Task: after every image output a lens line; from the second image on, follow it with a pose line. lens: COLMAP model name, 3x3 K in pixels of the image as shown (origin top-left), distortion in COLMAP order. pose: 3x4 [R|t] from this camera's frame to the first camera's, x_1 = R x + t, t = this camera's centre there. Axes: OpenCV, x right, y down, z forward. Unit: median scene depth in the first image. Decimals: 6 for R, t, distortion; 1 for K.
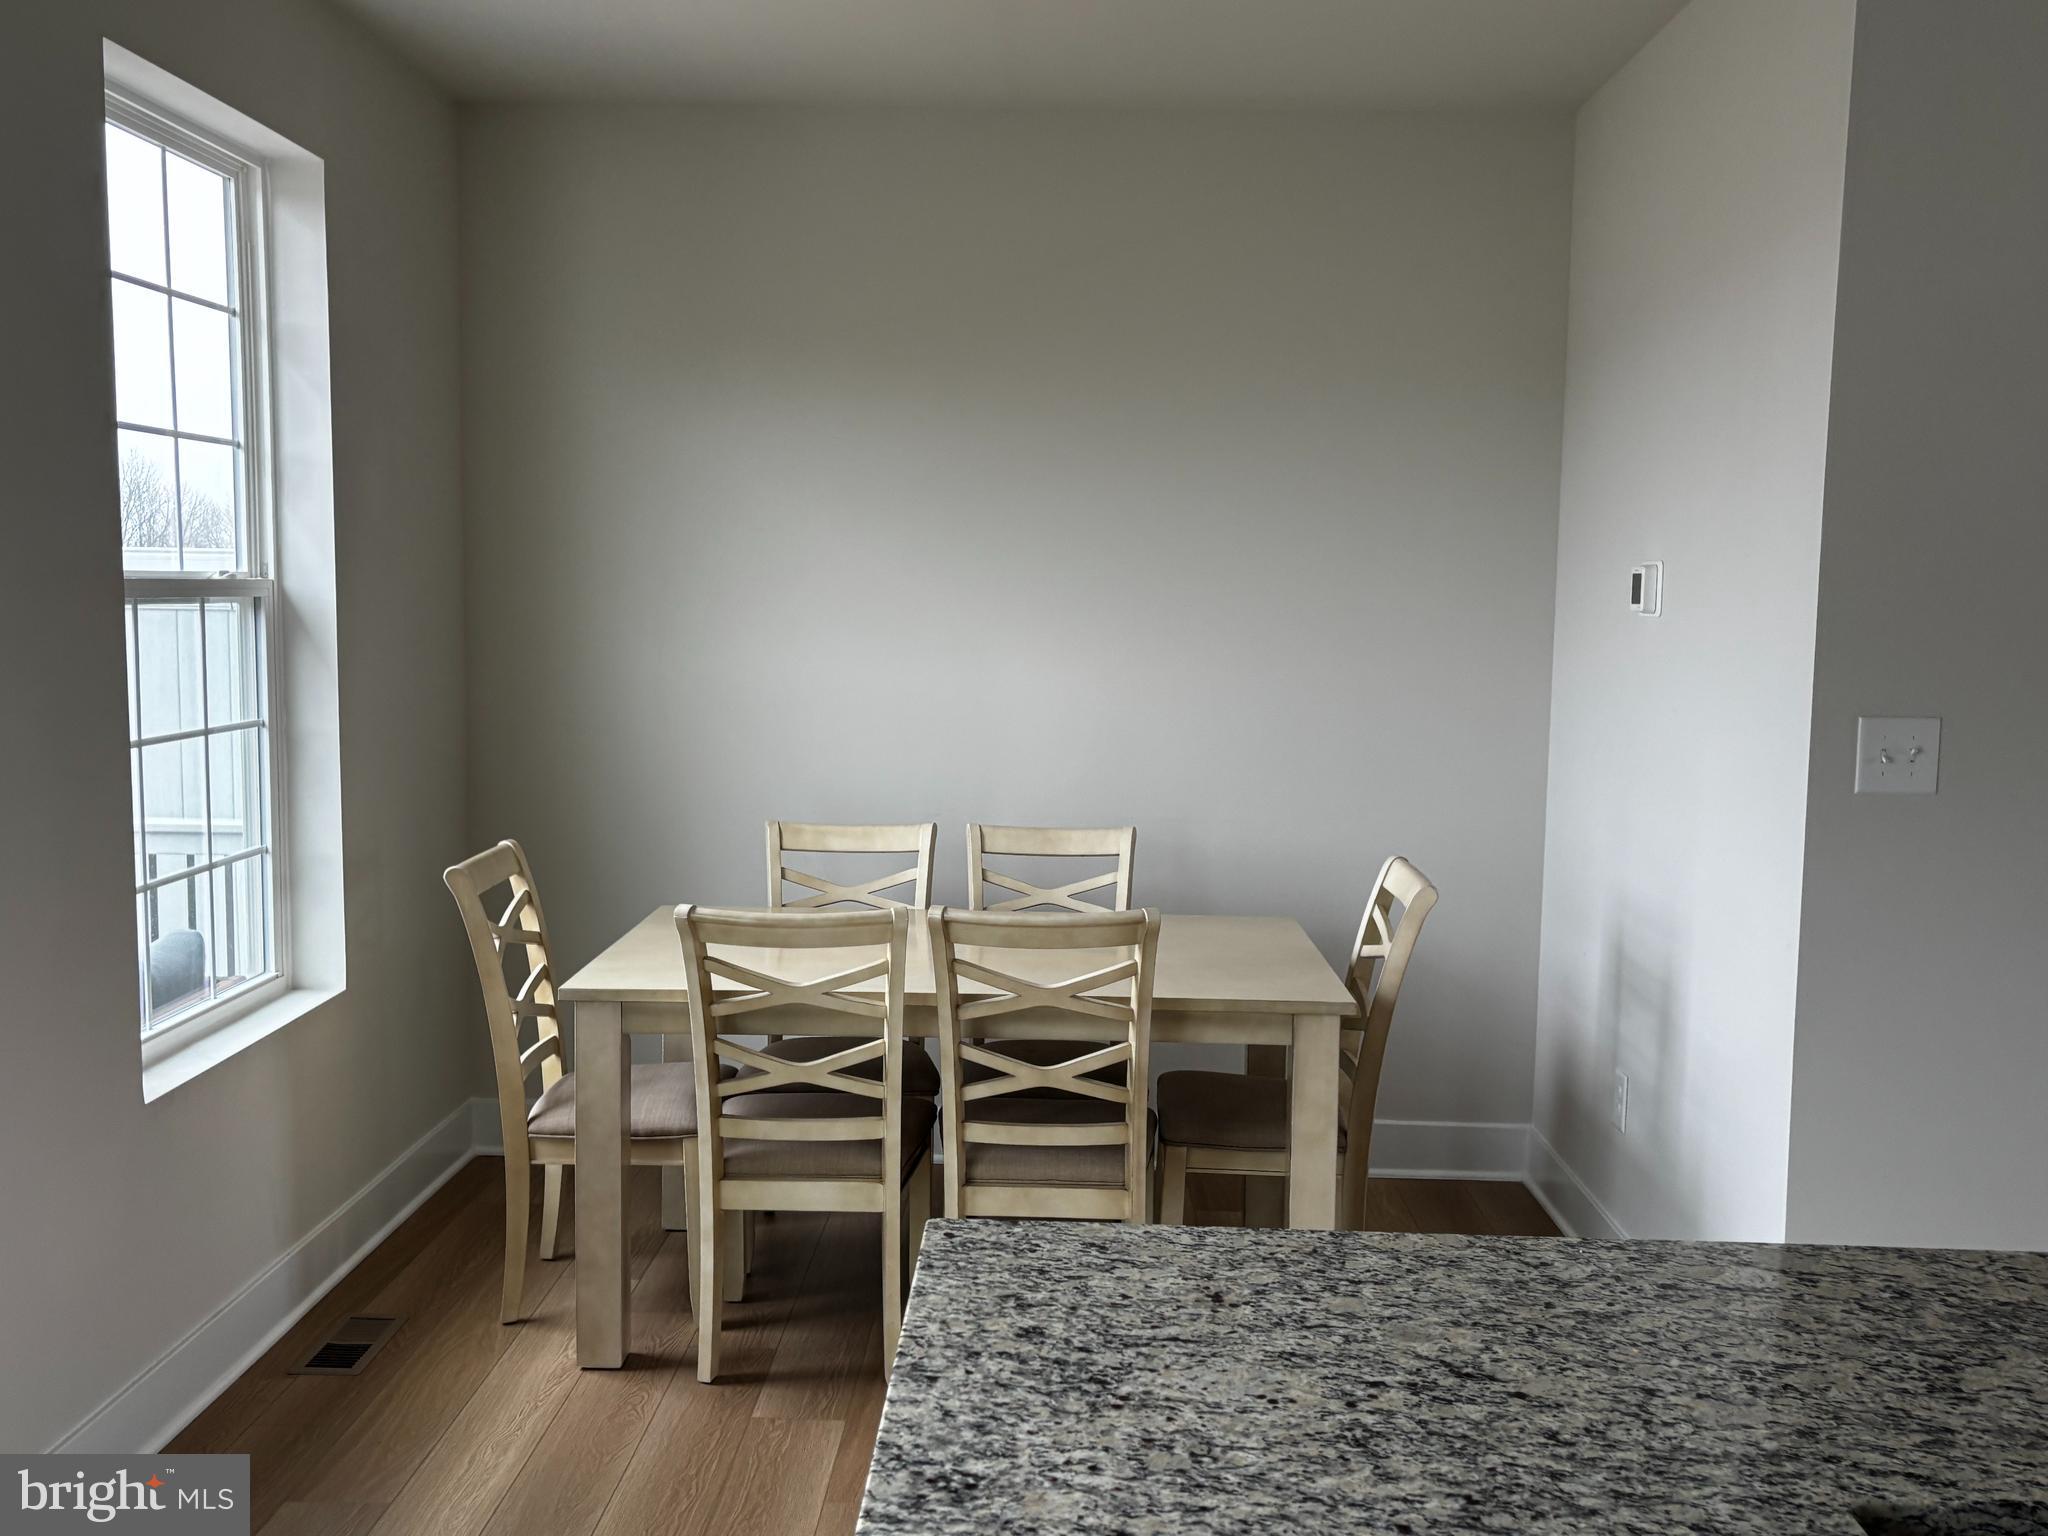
lens RADIAL K [[2040.5, 0, 1020.7], [0, 2040.5, 760.9], [0, 0, 1]] dist [-0.009621, 0.000000]
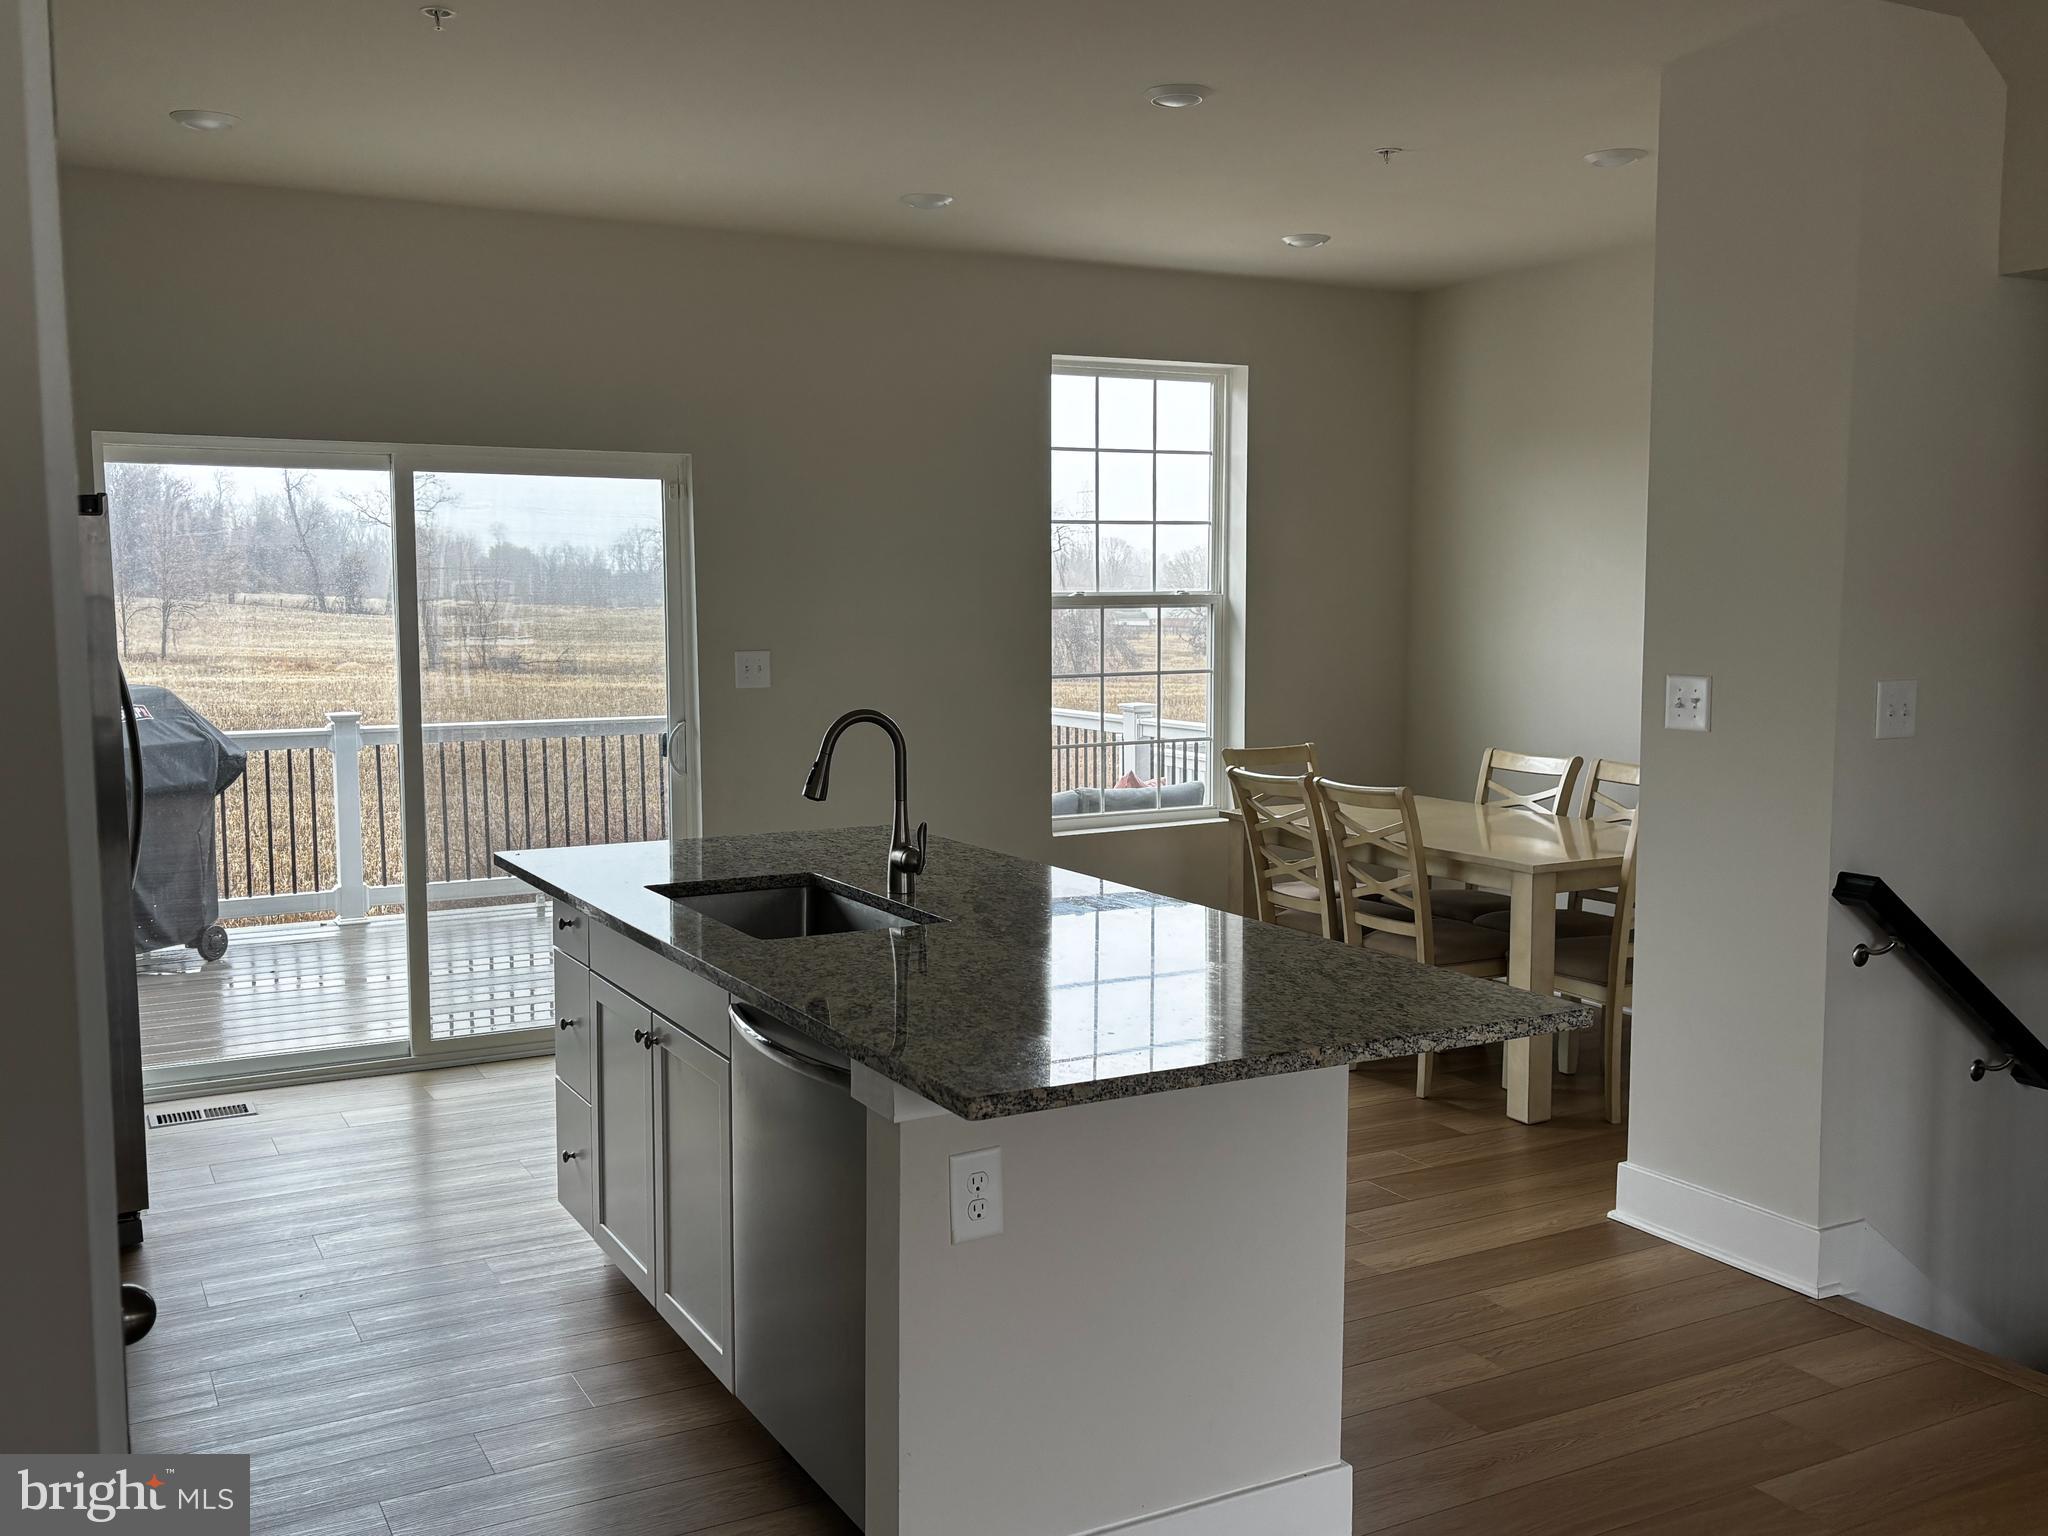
lens RADIAL K [[1838.5, 0, 1025.8], [0, 1838.5, 781.3], [0, 0, 1]] dist [0.031621, -0.014654]
pose [[0.518919, 0.073452, -0.851662, 0.991572], [-0.073858, 0.996428, 0.040935, 0.025272], [0.851627, 0.041660, 0.522490, -0.024547]]
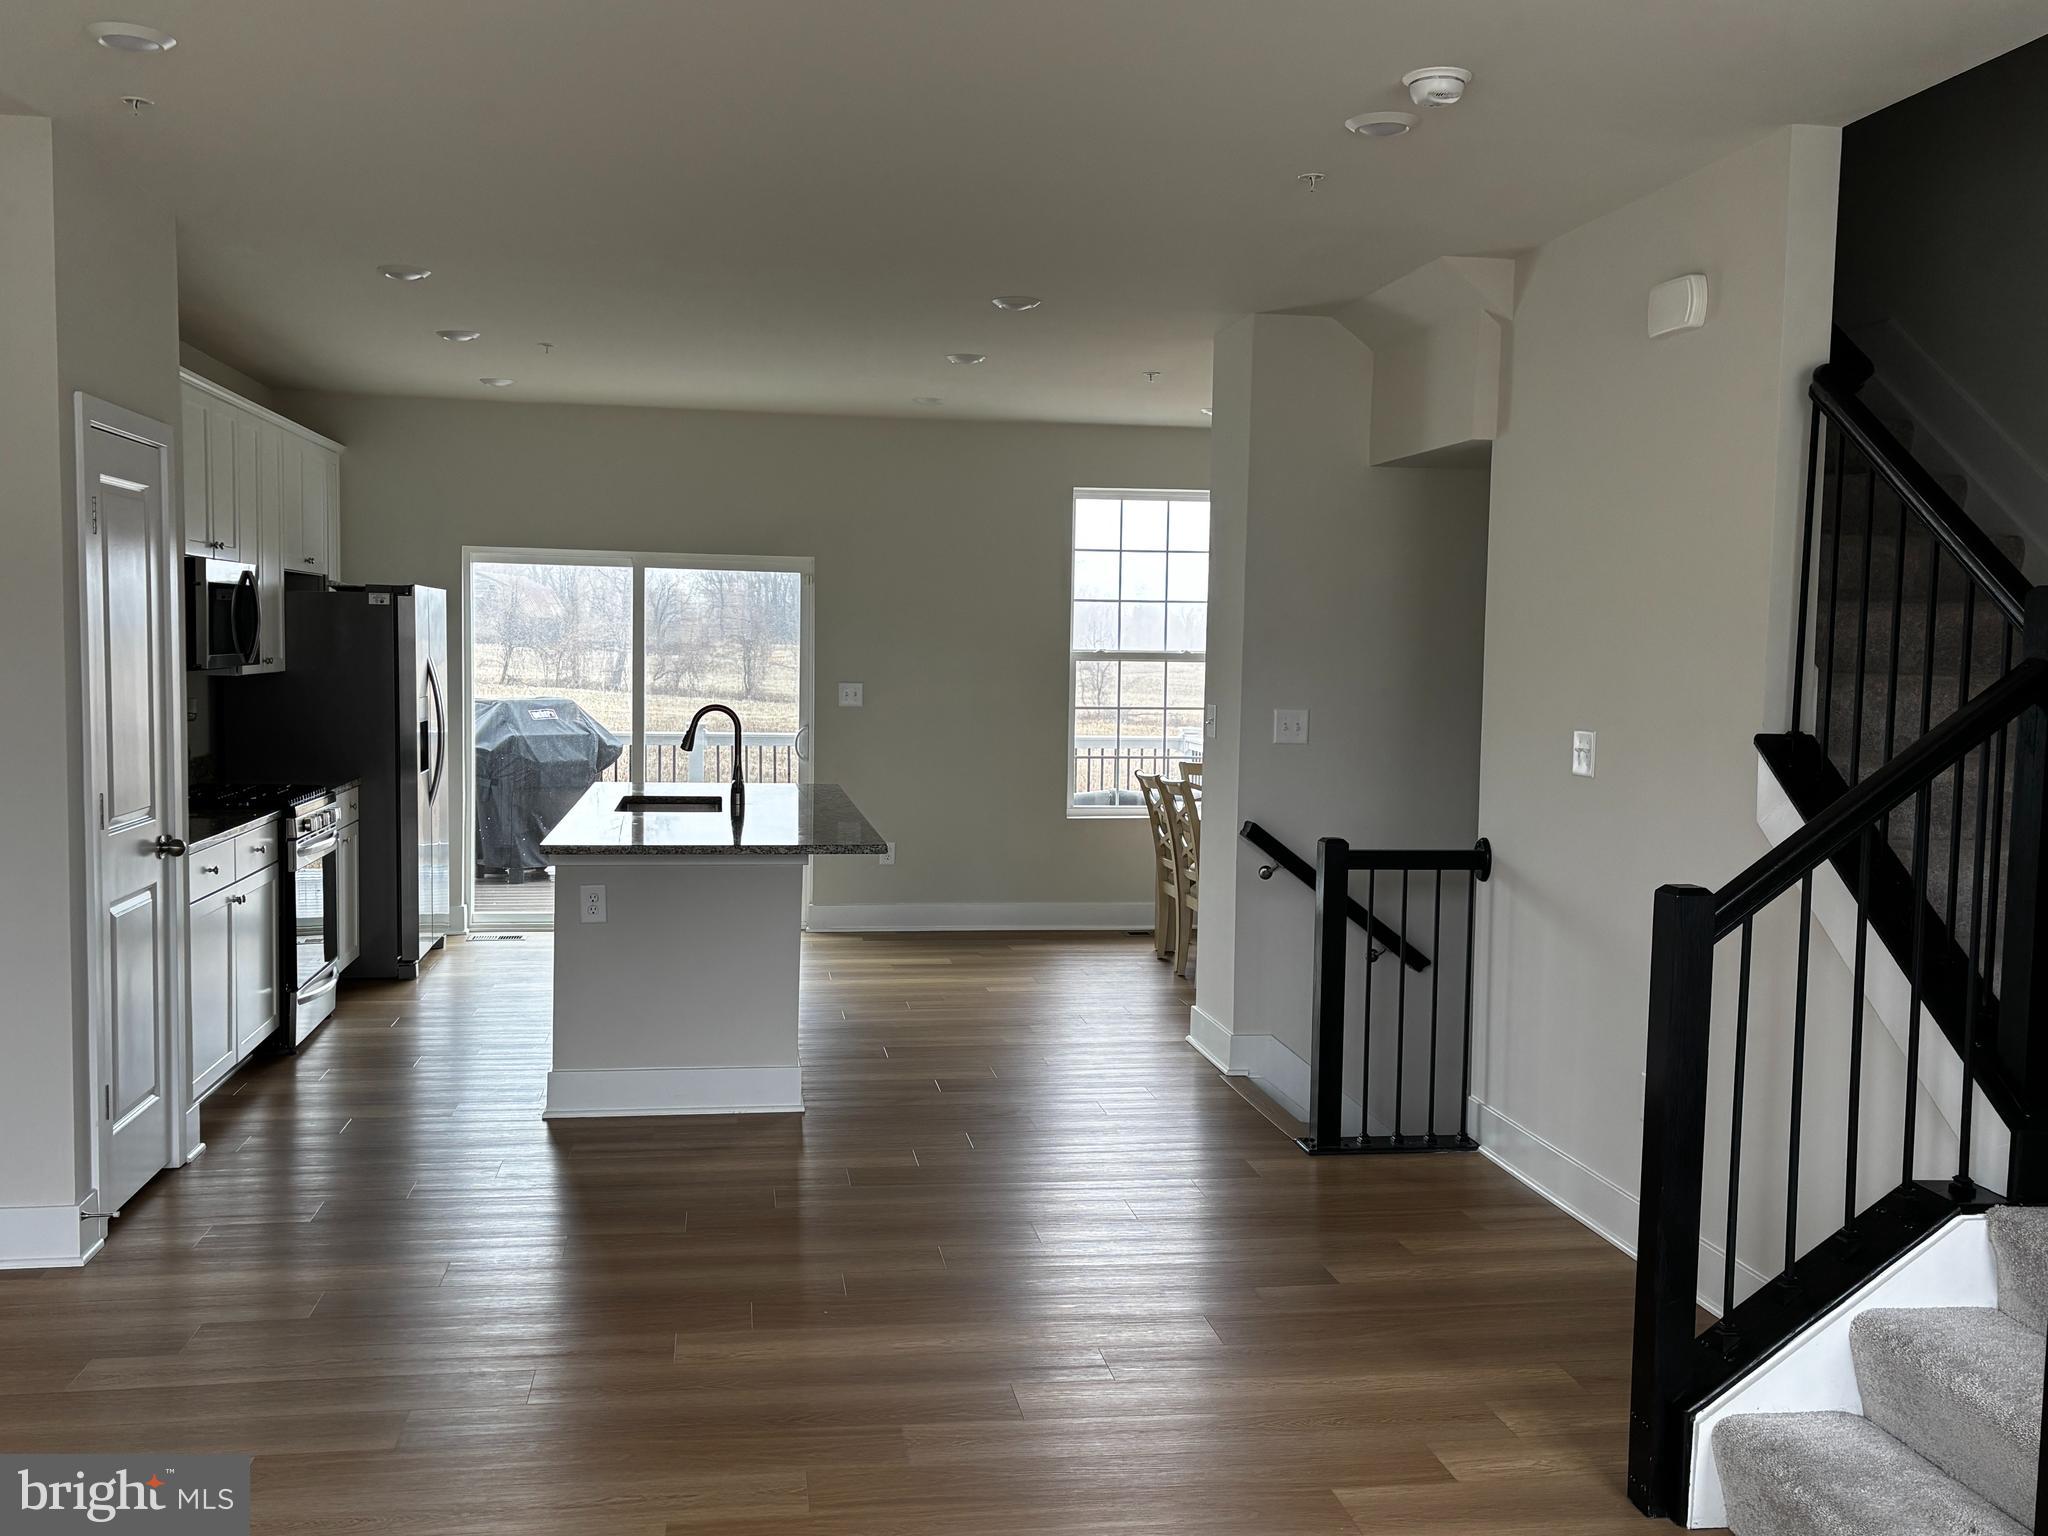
lens RADIAL K [[1838.5, 0, 1025.0], [0, 1838.5, 777.6], [0, 0, 1]] dist [0.031621, -0.014654]
pose [[0.201527, 0.060374, -0.977621, 1.913433], [-0.111861, 0.992987, 0.038264, 0.003417], [0.973075, 0.101646, 0.206867, 0.314504]]
